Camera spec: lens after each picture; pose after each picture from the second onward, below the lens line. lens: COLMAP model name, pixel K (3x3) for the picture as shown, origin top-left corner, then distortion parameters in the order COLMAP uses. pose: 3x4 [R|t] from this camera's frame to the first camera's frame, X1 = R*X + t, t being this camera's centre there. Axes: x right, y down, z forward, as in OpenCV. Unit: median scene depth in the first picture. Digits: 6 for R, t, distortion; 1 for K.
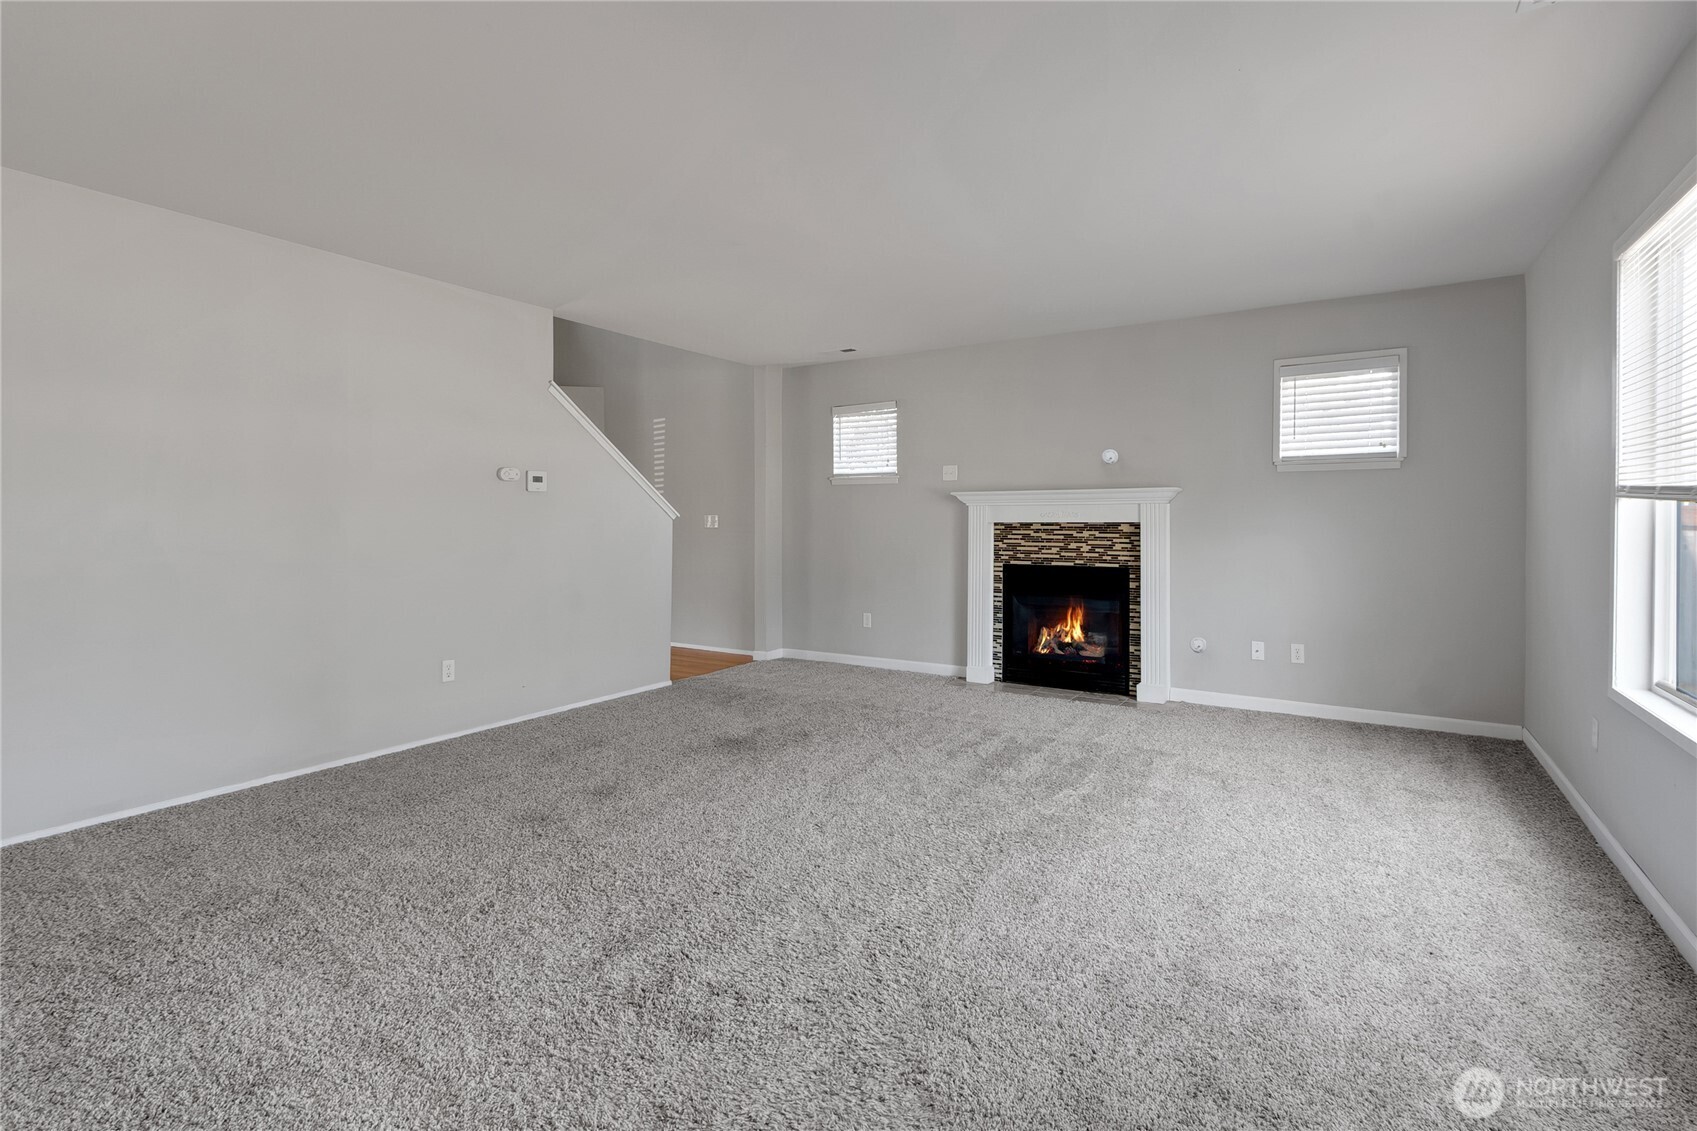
lens RADIAL K [[804.3, 0, 843.9], [0, 804.3, 531.2], [0, 0, 1]] dist [-0.000443, -0.000565]
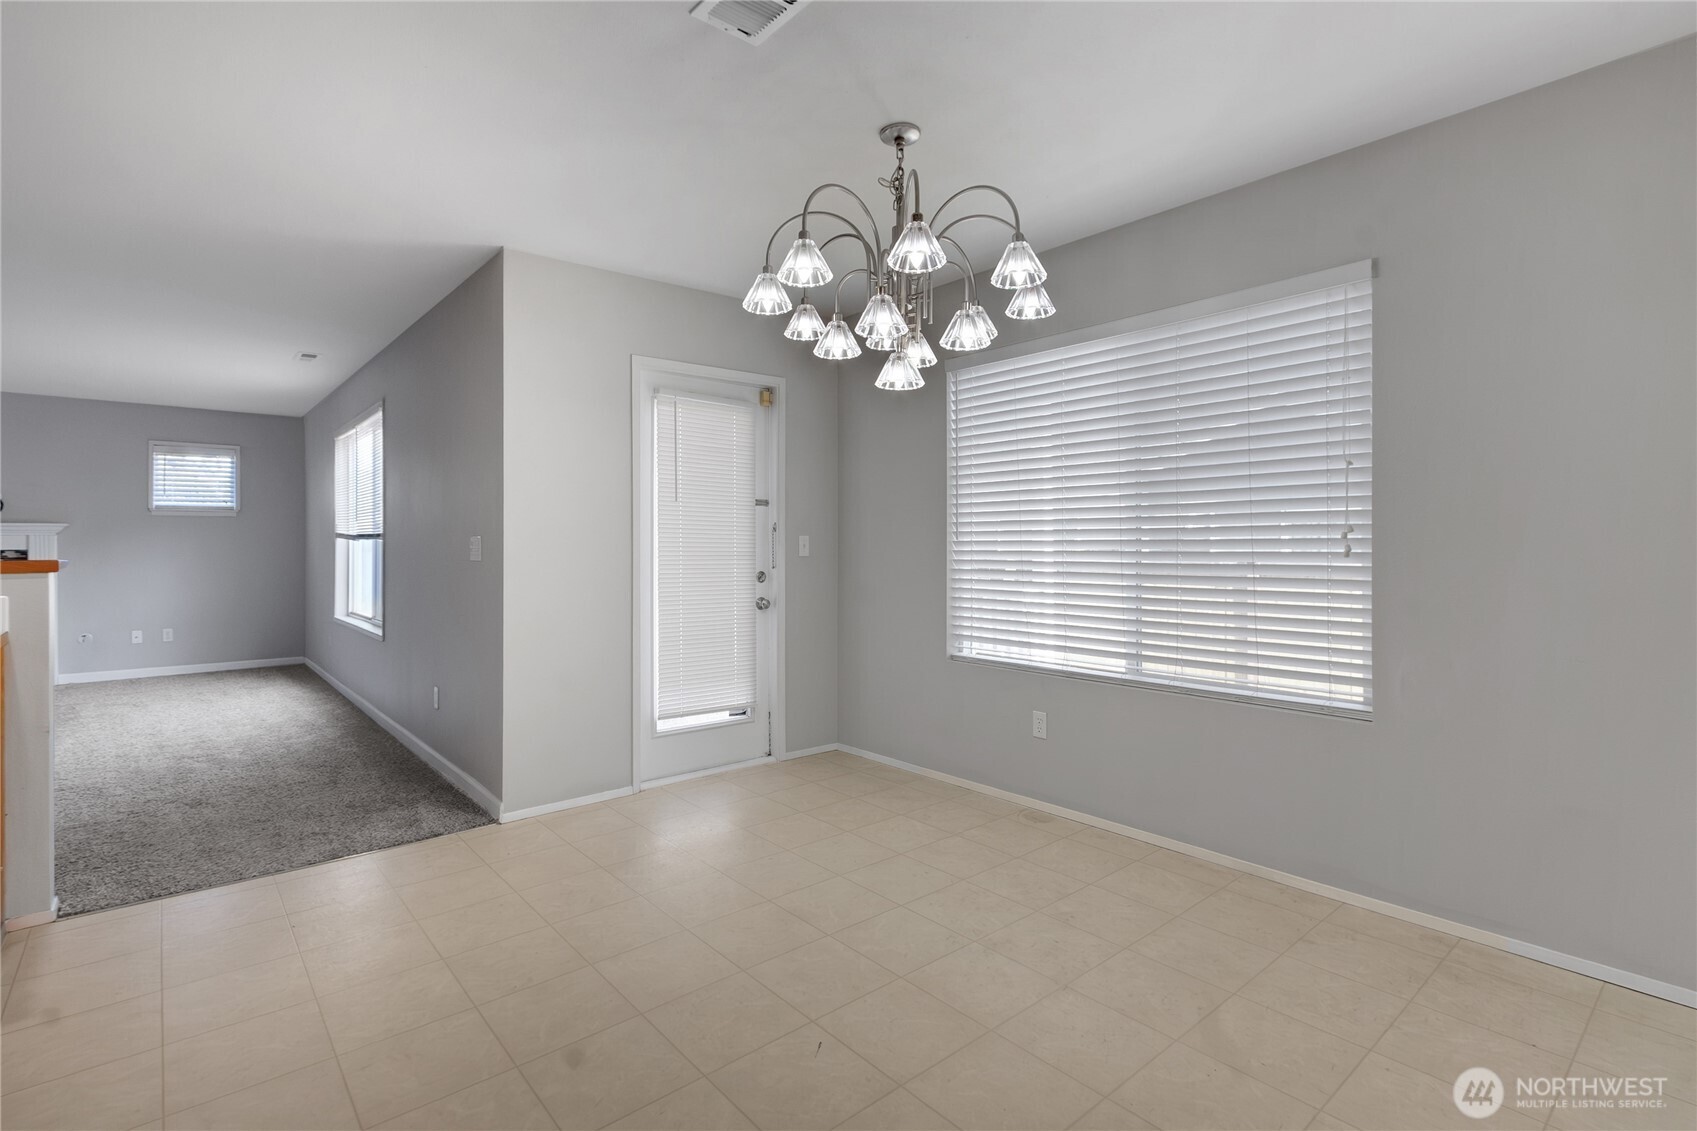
lens RADIAL K [[776.1, 0, 834.2], [0, 776.1, 544.3], [0, 0, 1]] dist [0.003188, -0.000514]
pose [[0.285428, 0.000429, 0.958400, -0.501909], [0.015019, 0.999875, -0.004921, 0.006487], [-0.958283, 0.015799, 0.285386, -0.651458]]
